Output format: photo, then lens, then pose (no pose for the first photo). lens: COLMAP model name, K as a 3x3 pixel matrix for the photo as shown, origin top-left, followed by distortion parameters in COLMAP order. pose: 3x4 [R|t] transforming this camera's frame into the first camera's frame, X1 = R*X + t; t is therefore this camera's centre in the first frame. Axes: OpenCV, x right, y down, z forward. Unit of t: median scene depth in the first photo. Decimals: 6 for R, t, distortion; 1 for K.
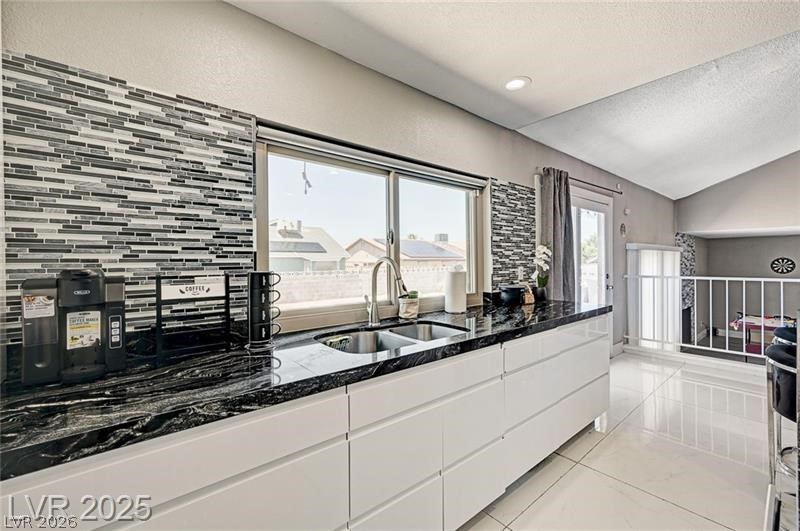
lens RADIAL K [[336.8, 0, 403.6], [0, 336.8, 263.8], [0, 0, 1]] dist [0.003839, 0.000394]
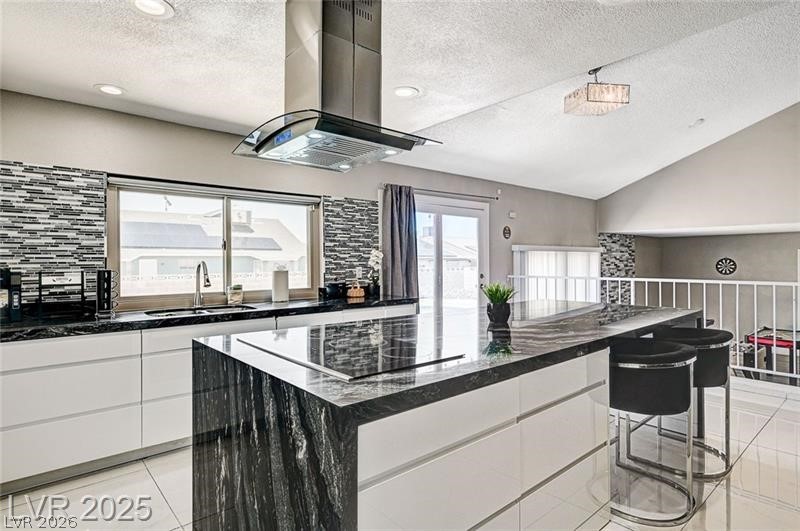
lens RADIAL K [[434.6, 0, 398.3], [0, 434.6, 261.3], [0, 0, 1]] dist [0.017847, -0.003333]
pose [[0.999986, 0.000282, 0.005252, 0.949852], [-0.000247, 0.999977, -0.006770, -0.003137], [-0.005254, 0.006769, 0.999963, -1.097799]]
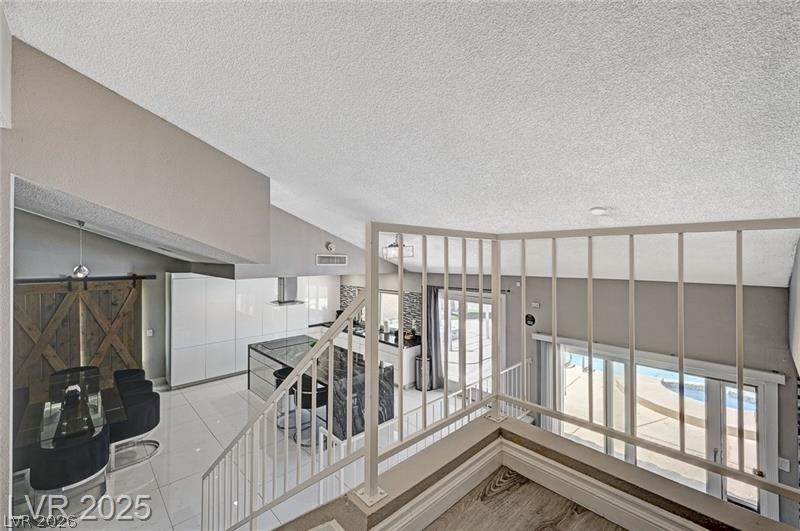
lens RADIAL K [[336.8, 0, 402.5], [0, 336.8, 258.2], [0, 0, 1]] dist [0.003839, 0.000394]
pose [[0.057709, 0.004594, -0.998323, 5.626192], [-0.006178, 0.999972, 0.004245, -0.992449], [0.998314, 0.005923, 0.057735, 1.504104]]
